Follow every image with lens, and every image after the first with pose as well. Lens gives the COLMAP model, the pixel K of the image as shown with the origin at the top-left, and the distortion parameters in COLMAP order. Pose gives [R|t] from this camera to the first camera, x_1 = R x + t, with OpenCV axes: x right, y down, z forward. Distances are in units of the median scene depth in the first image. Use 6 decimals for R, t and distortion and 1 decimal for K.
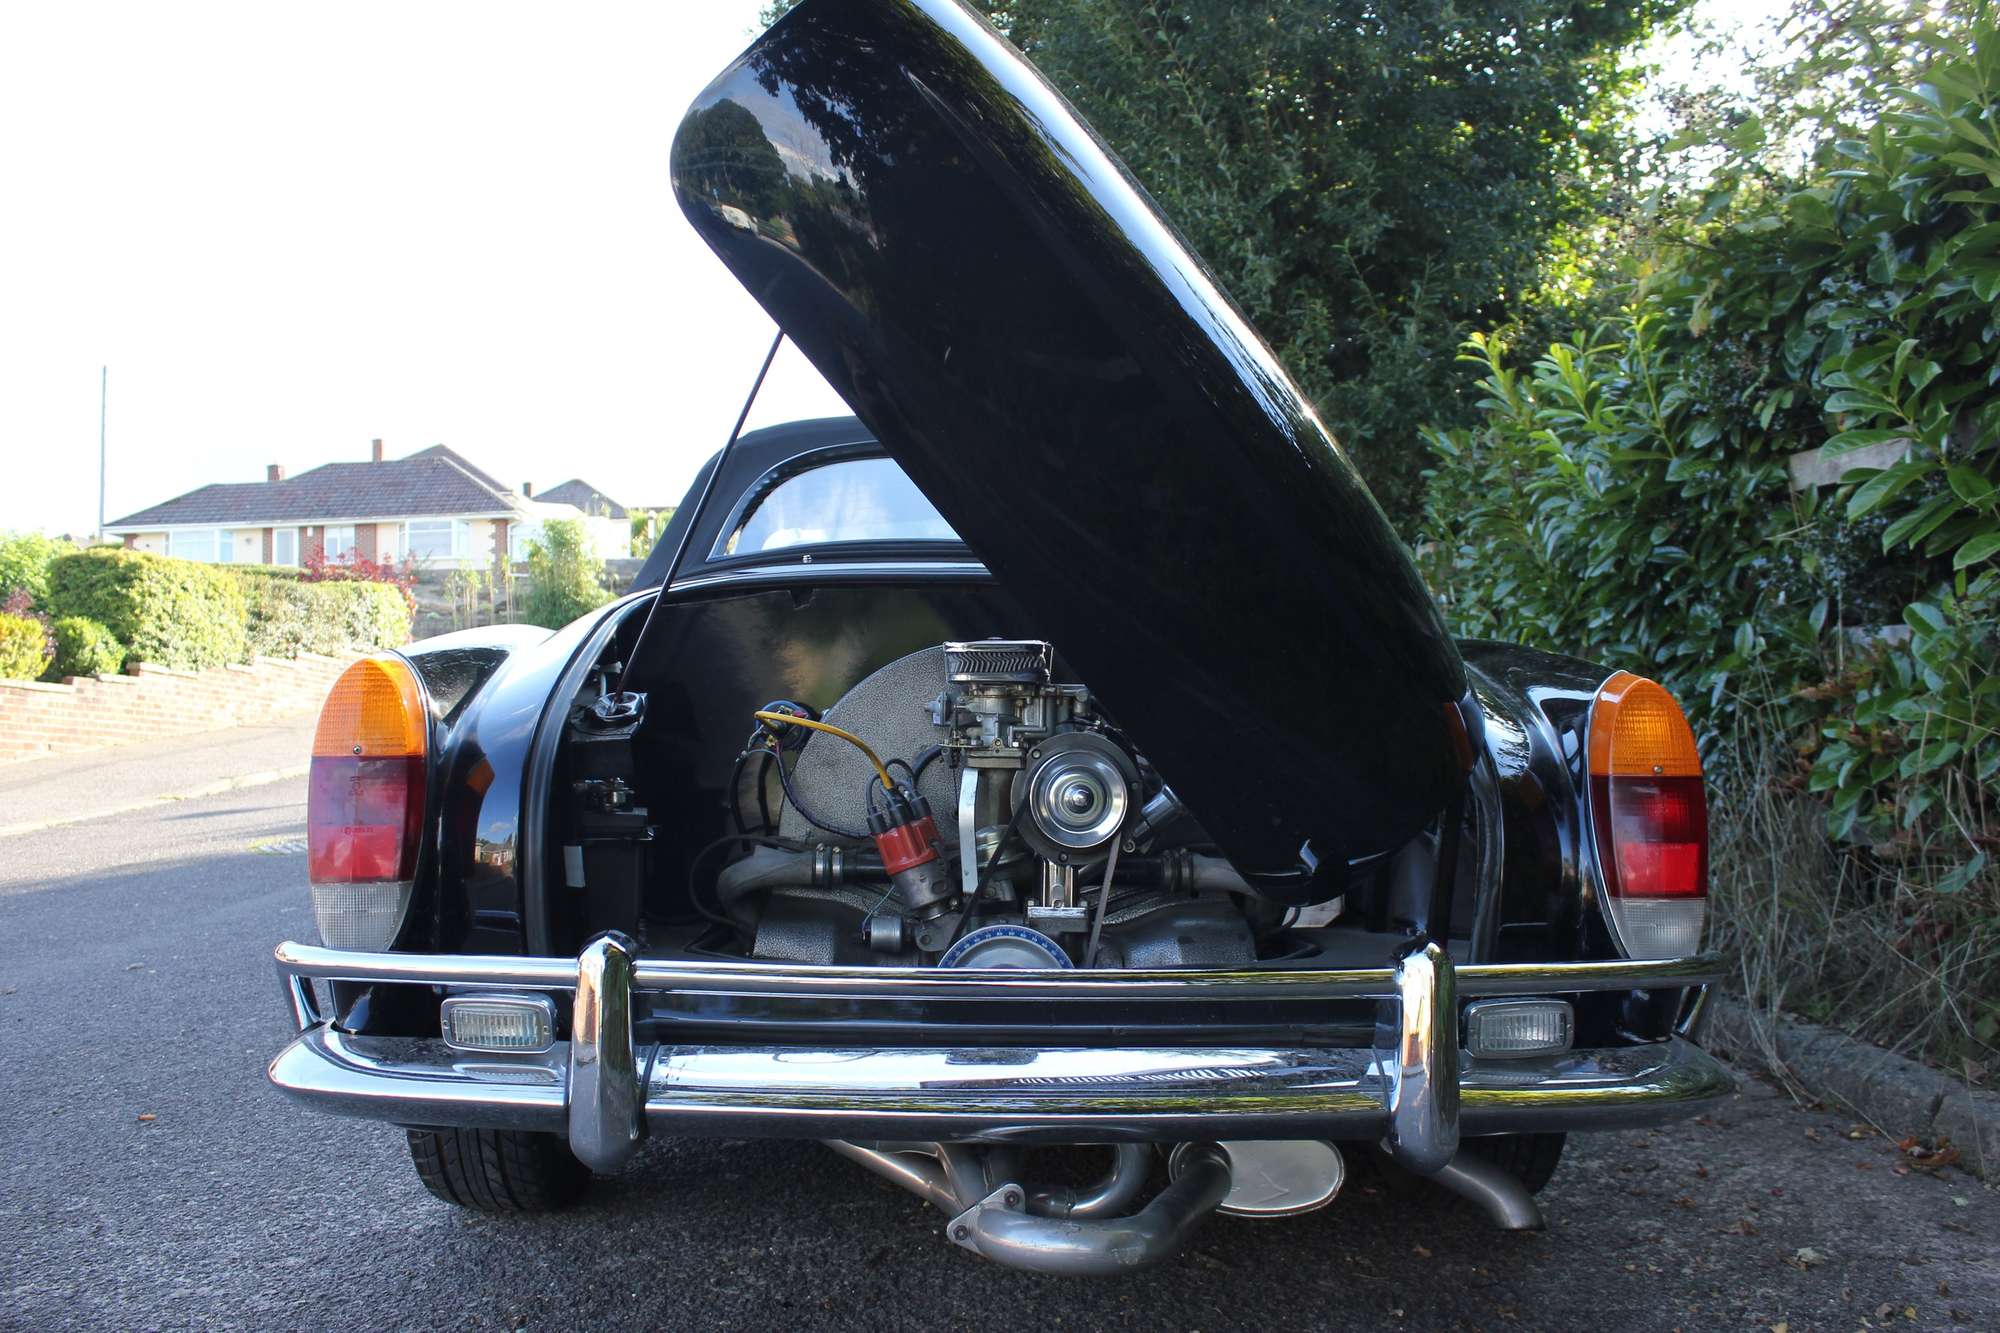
lens RADIAL K [[1651.0, 0, 1013.0], [0, 1651.0, 702.0], [0, 0, 1]] dist [-0.167368, 0.142966]
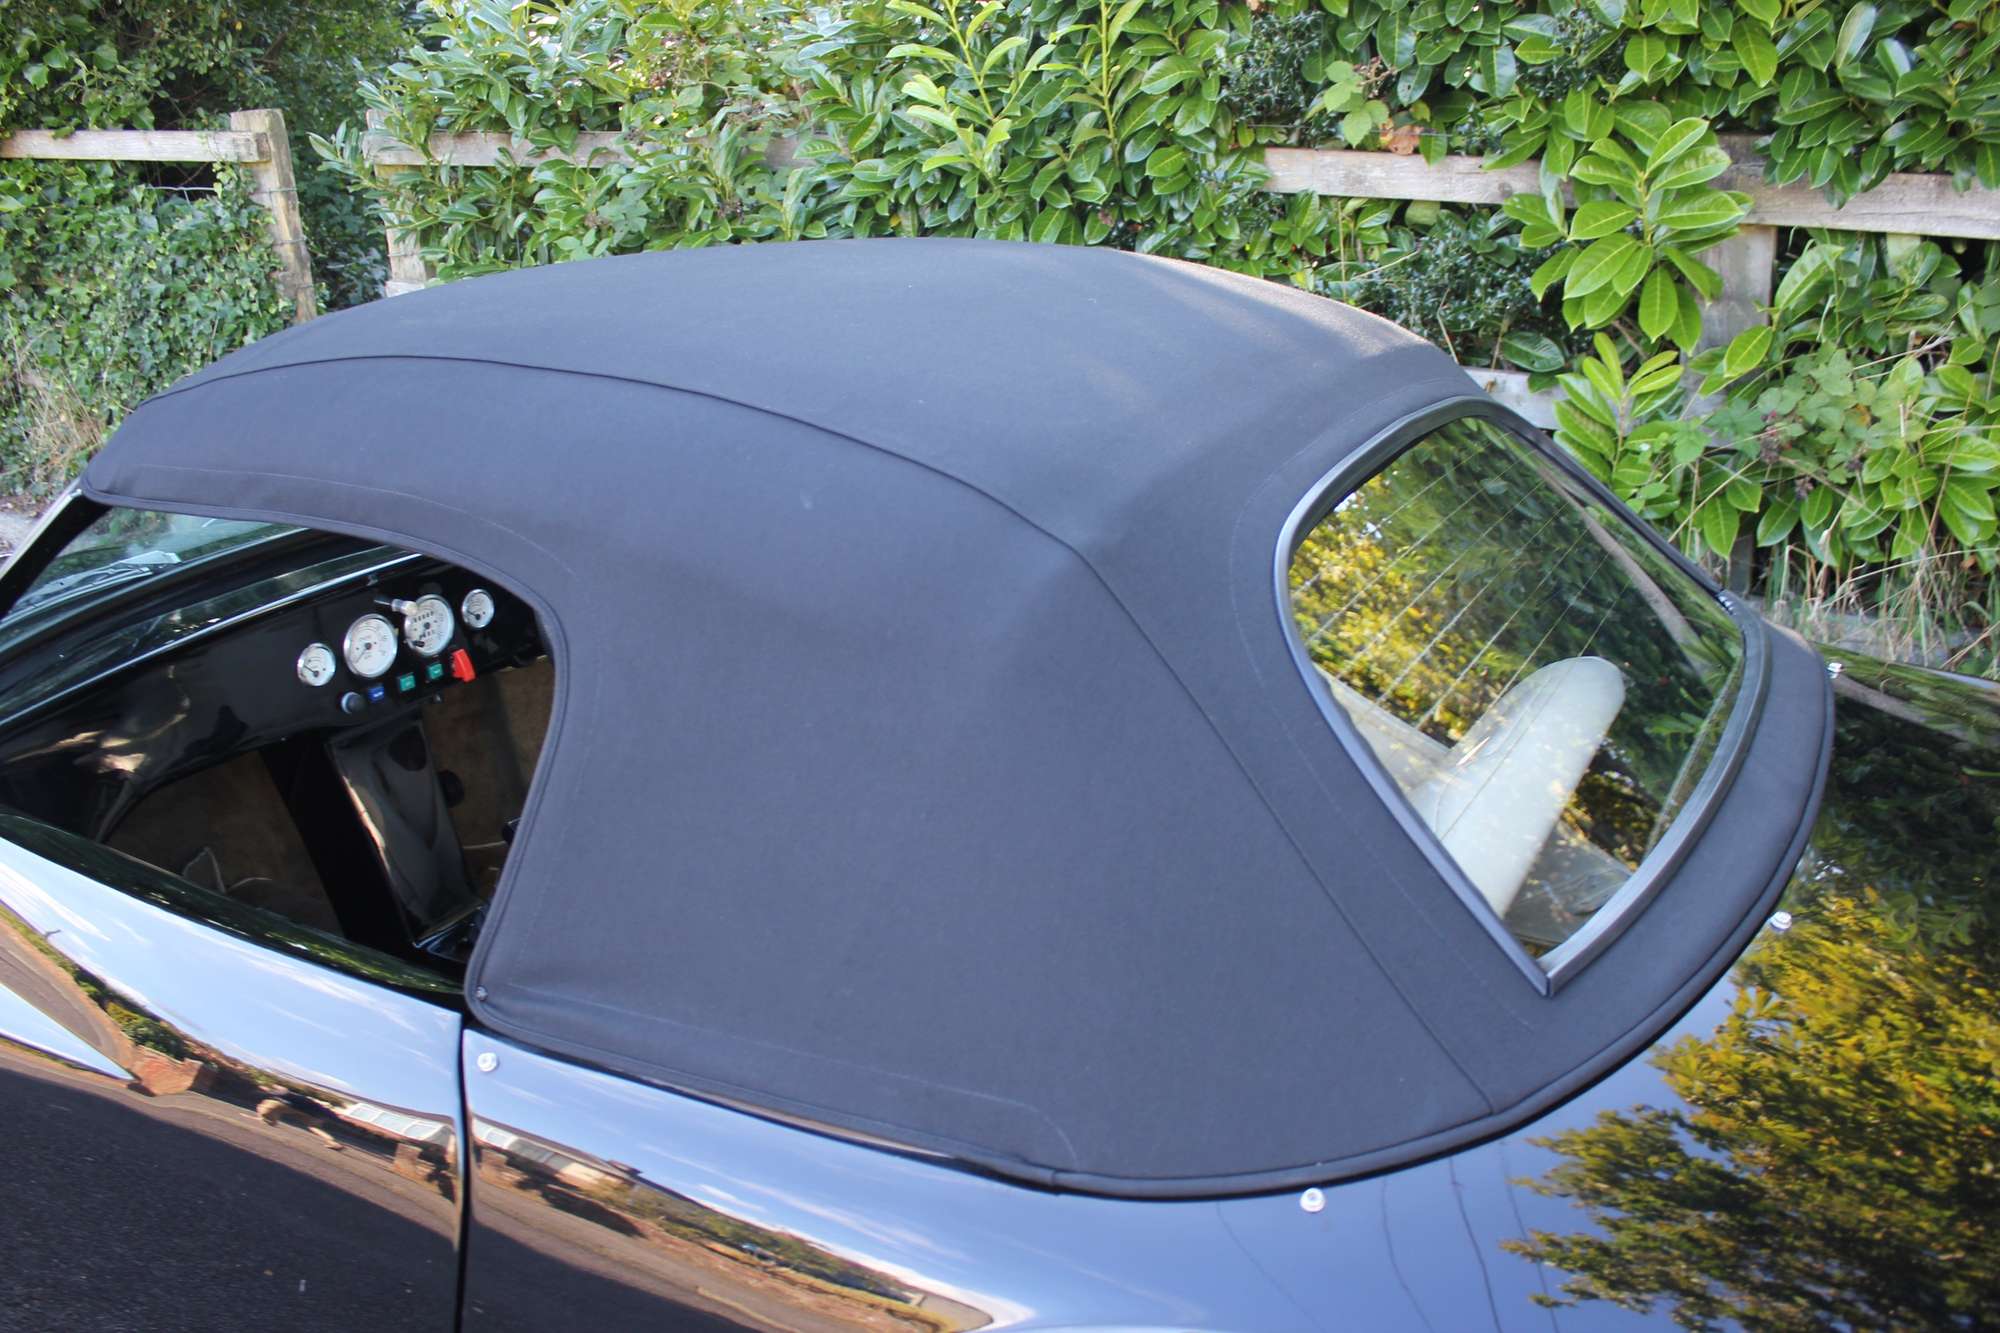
lens RADIAL K [[1651.0, 0, 1014.3], [0, 1651.0, 698.7], [0, 0, 1]] dist [-0.167368, 0.142966]
pose [[0.513882, -0.321489, 0.795343, -0.366487], [0.011341, 0.929588, 0.368425, -0.202402], [-0.857786, -0.180307, 0.481344, 0.652286]]
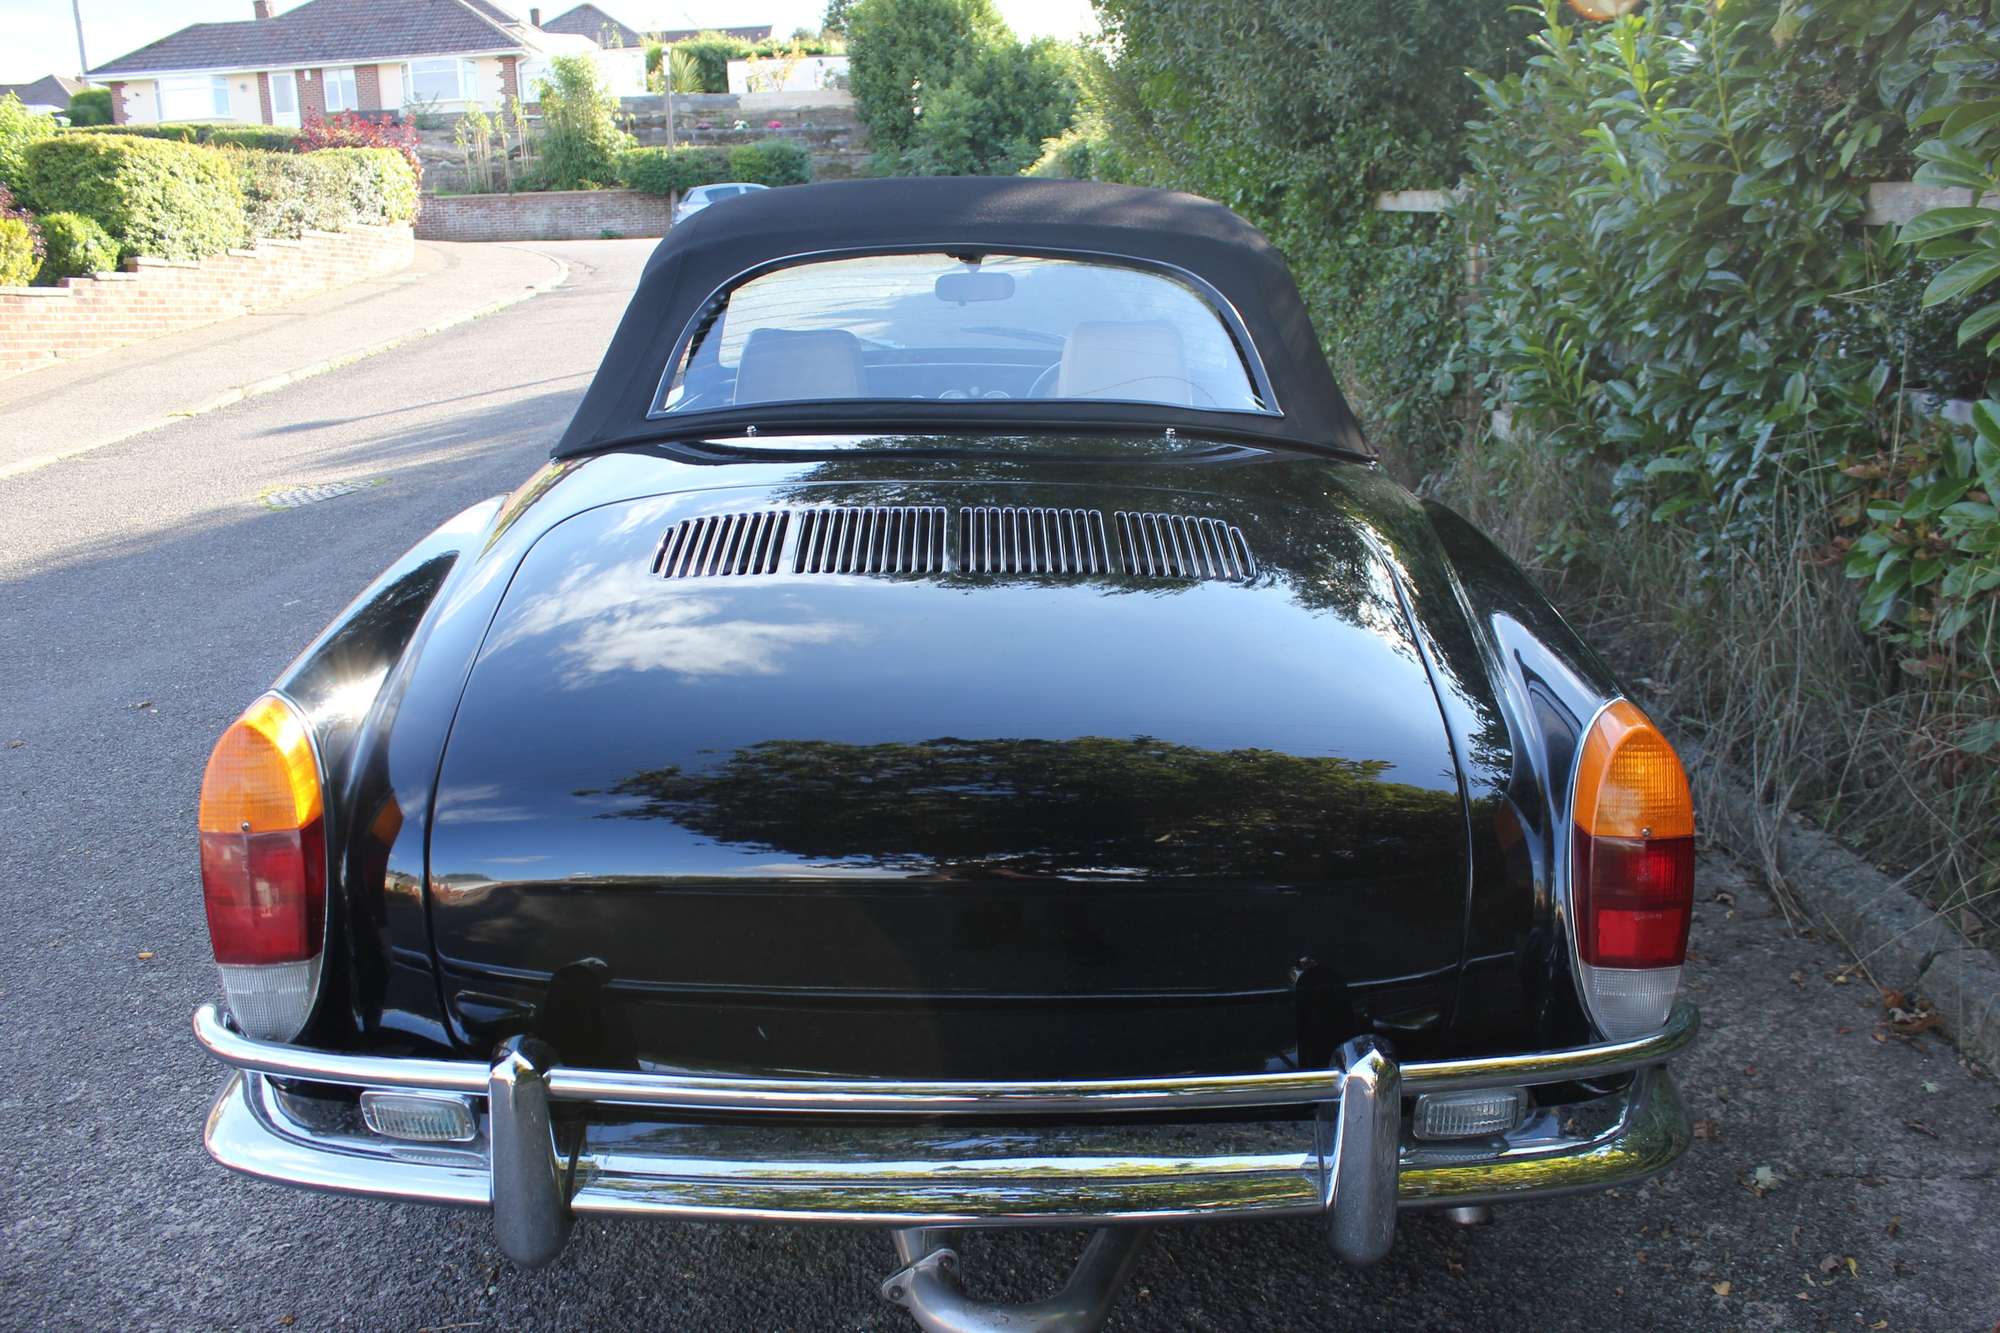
lens RADIAL K [[1651.0, 0, 1013.8], [0, 1651.0, 706.5], [0, 0, 1]] dist [-0.167368, 0.142966]
pose [[0.999695, -0.003221, -0.024500, 0.028151], [0.010049, 0.958779, 0.283977, -0.130159], [0.022575, -0.284136, 0.958518, 0.059547]]
